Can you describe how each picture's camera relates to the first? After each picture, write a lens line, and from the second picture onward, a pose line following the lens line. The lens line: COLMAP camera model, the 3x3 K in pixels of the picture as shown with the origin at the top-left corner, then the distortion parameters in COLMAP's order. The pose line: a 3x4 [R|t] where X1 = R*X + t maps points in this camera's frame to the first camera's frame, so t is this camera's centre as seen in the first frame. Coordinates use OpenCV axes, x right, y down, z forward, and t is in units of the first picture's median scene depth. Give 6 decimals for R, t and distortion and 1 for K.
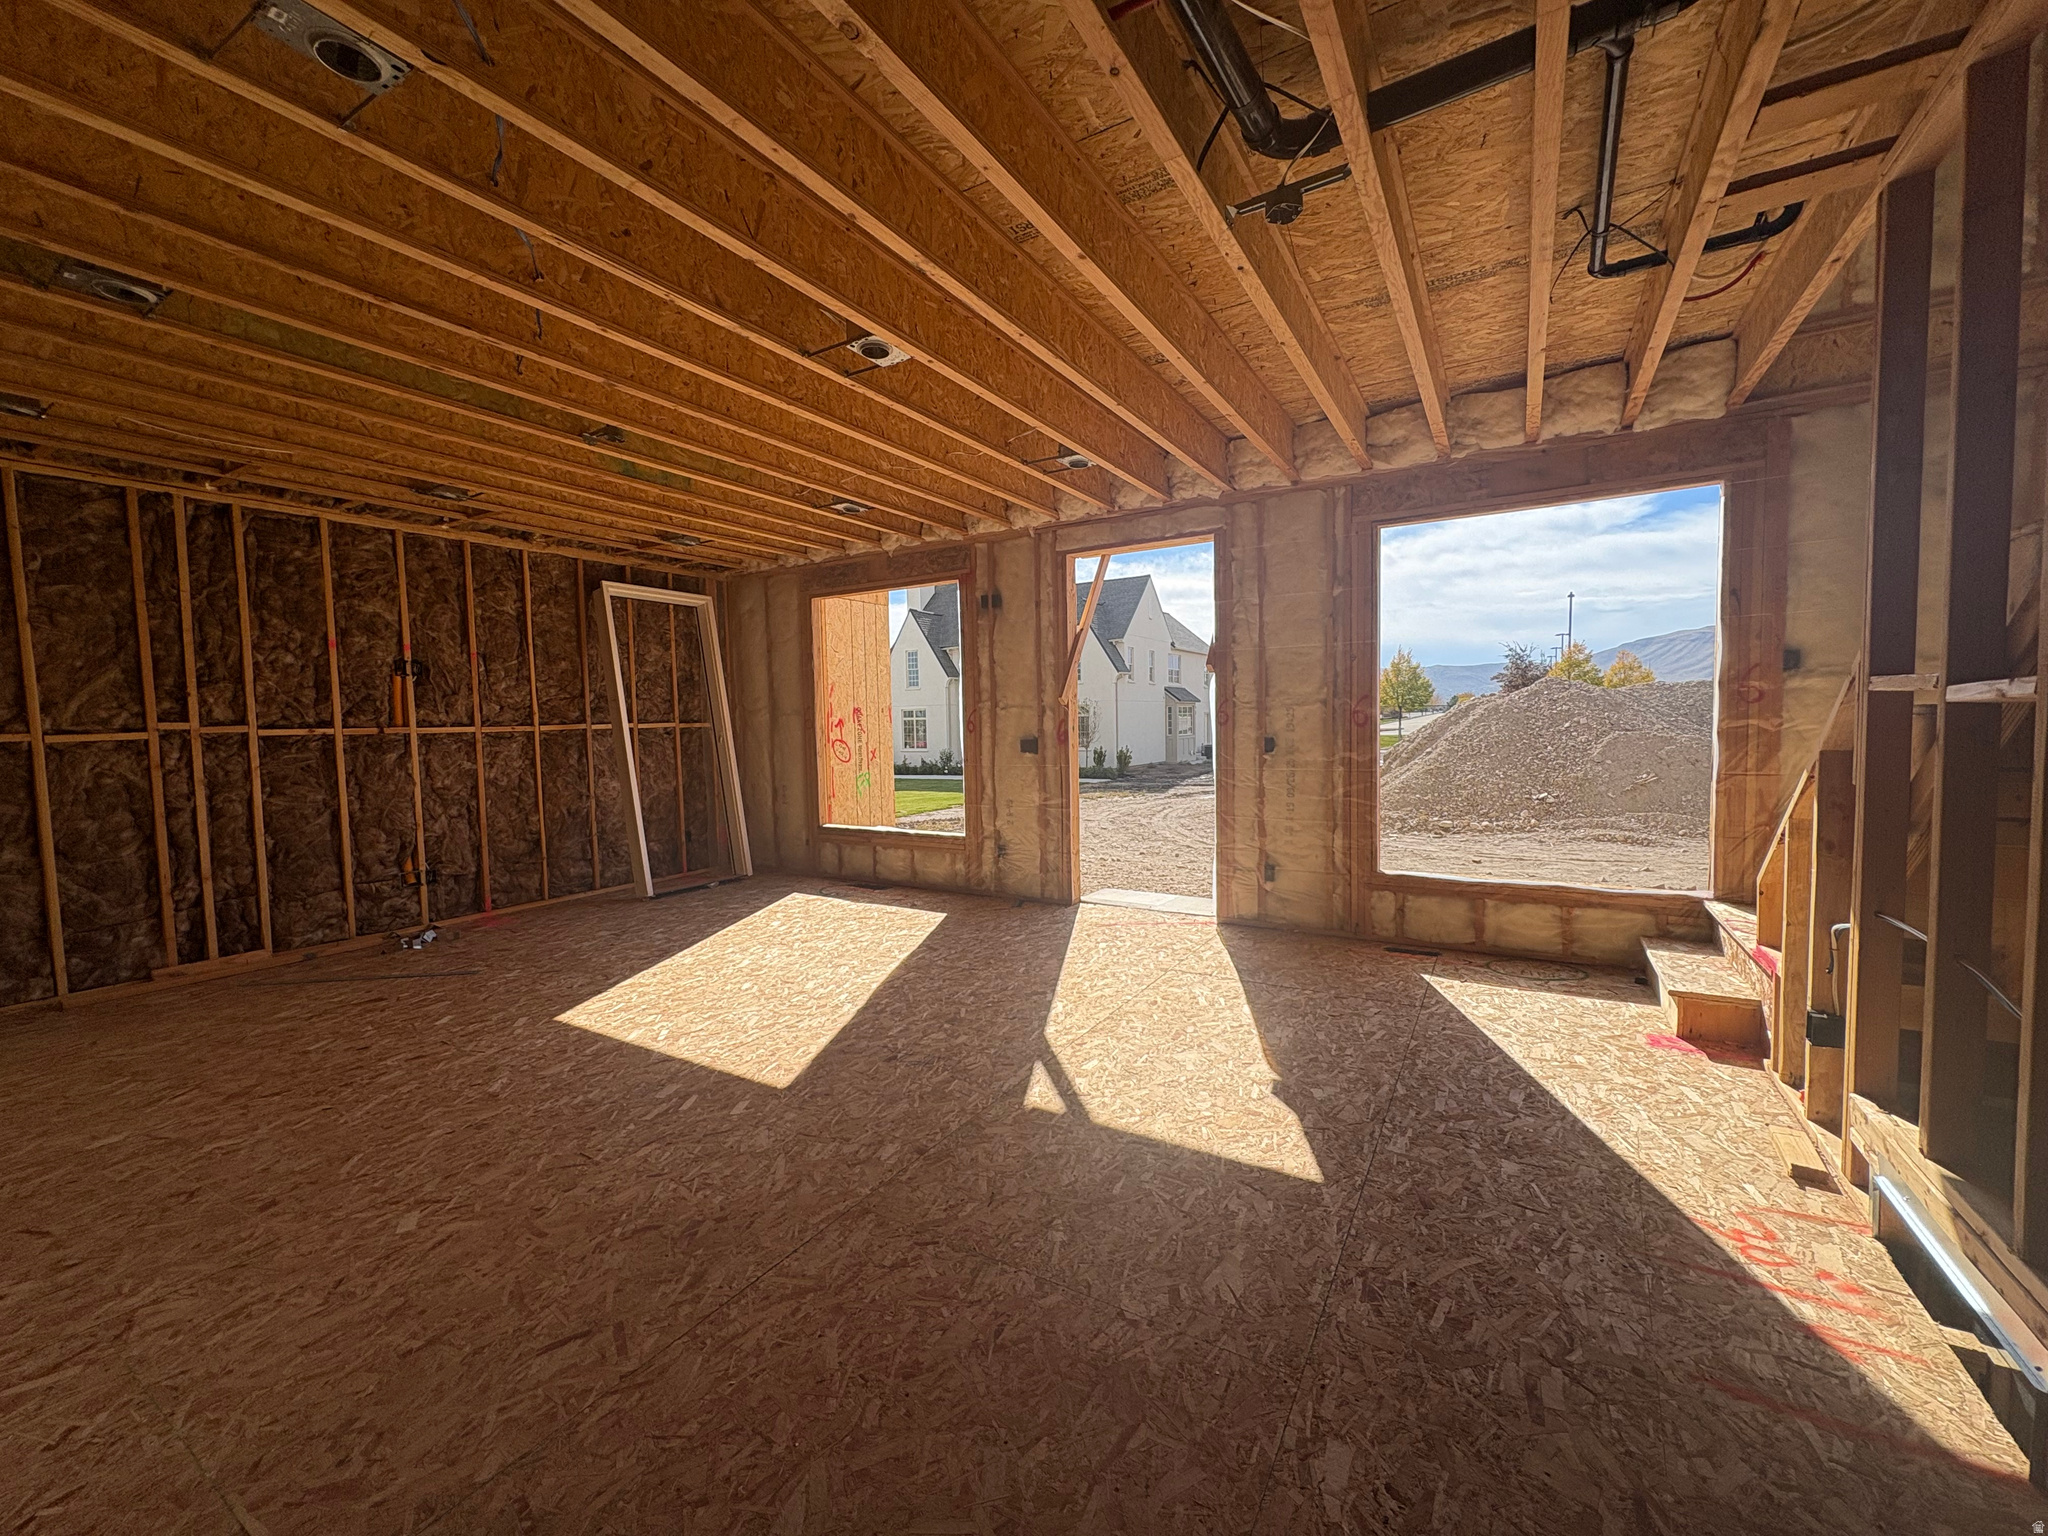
lens RADIAL K [[812.8, 0, 1026.8], [0, 812.8, 768.2], [0, 0, 1]] dist [0.001055, 0.000145]
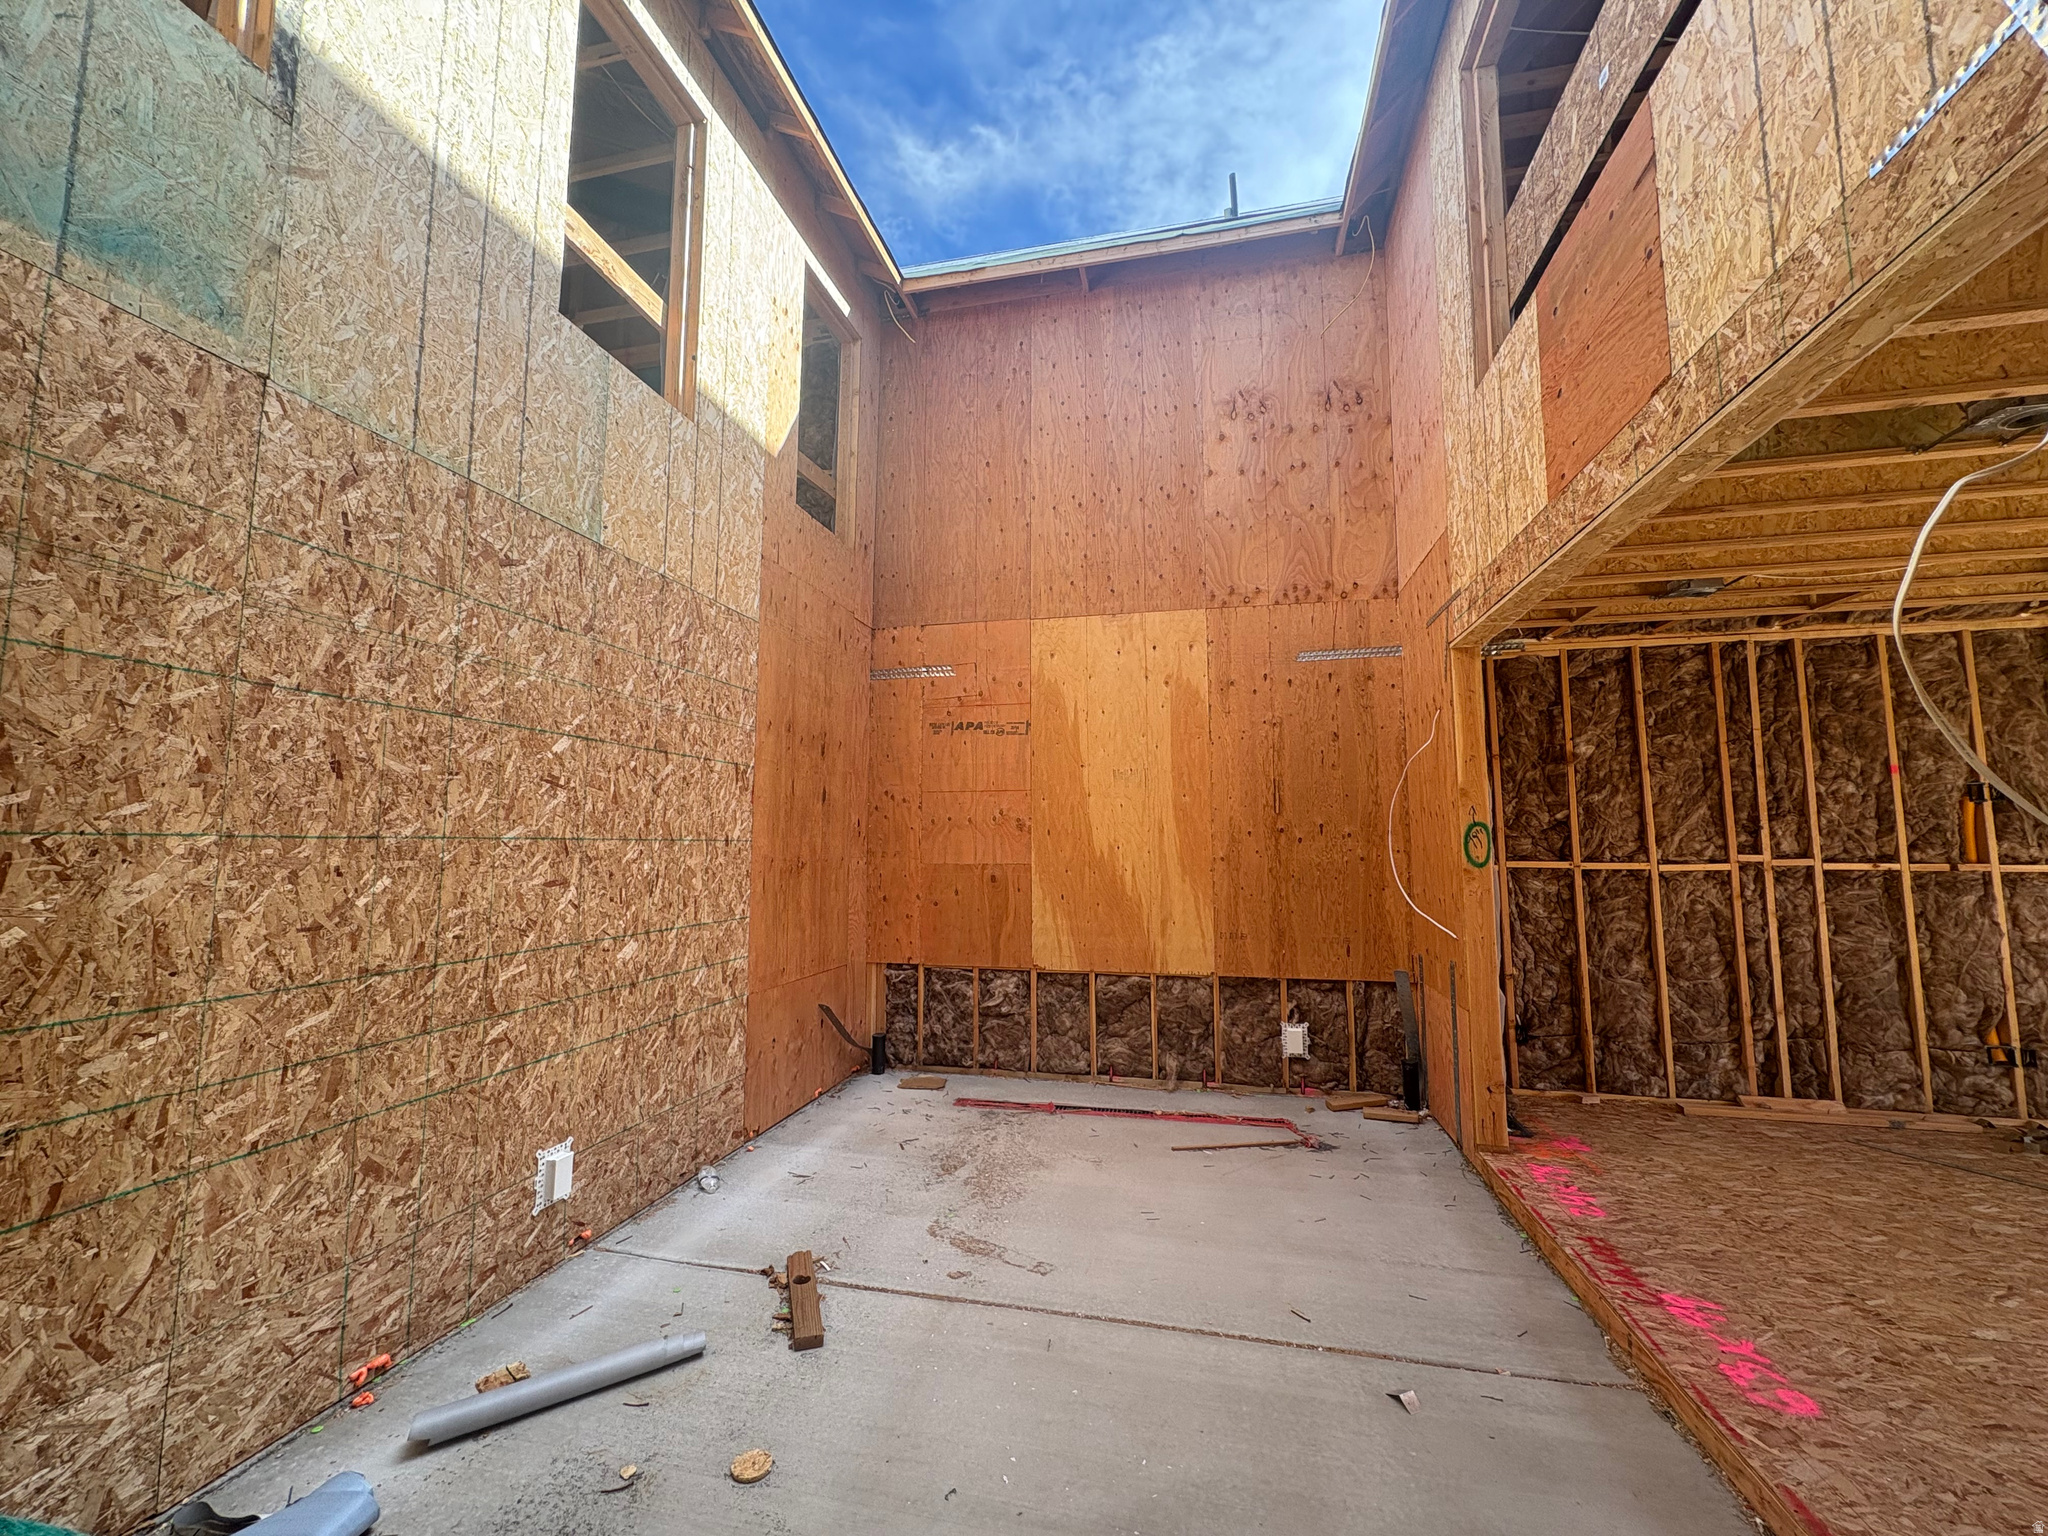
lens RADIAL K [[812.8, 0, 1026.8], [0, 812.8, 768.2], [0, 0, 1]] dist [0.001055, 0.000145]
pose [[0.319821, -0.073561, -0.944618, -0.330937], [-0.064389, 0.992989, -0.099128, -0.002999], [0.945287, 0.092526, 0.312843, -0.201000]]
